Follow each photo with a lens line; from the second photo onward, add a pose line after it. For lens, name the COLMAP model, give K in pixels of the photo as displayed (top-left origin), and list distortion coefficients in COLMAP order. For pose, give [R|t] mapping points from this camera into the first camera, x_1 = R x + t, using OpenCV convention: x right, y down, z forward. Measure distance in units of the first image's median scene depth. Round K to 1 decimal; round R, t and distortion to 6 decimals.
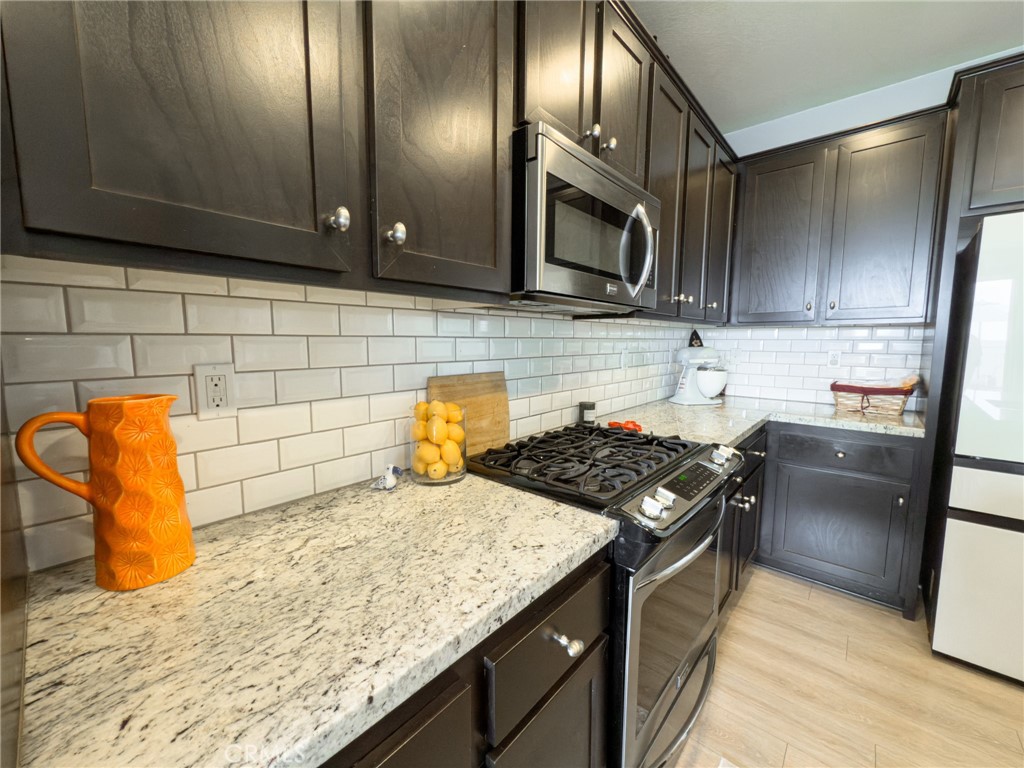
lens RADIAL K [[408.5, 0, 512.5], [0, 408.5, 383.5], [0, 0, 1]] dist [-0.001305, 0.000825]
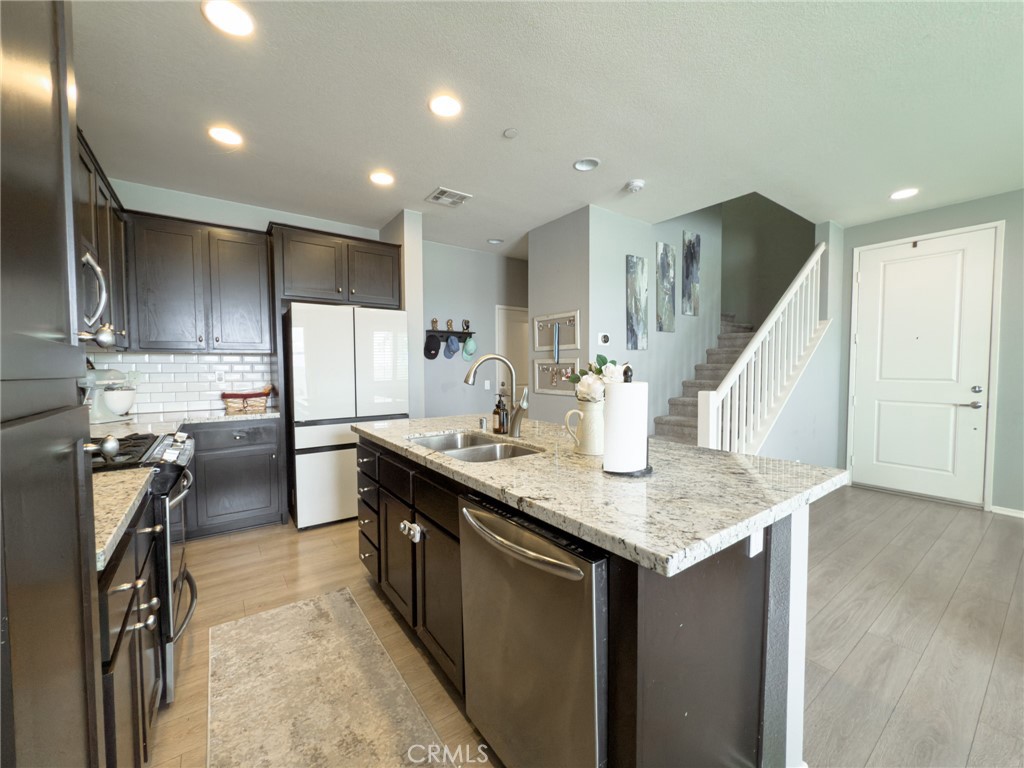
lens RADIAL K [[408.5, 0, 512.5], [0, 408.5, 384.0], [0, 0, 1]] dist [-0.001305, 0.000825]
pose [[0.220420, -0.045306, 0.974352, -0.553689], [0.109011, 0.993807, 0.021550, 0.066980], [-0.969294, 0.101465, 0.223994, -0.442338]]
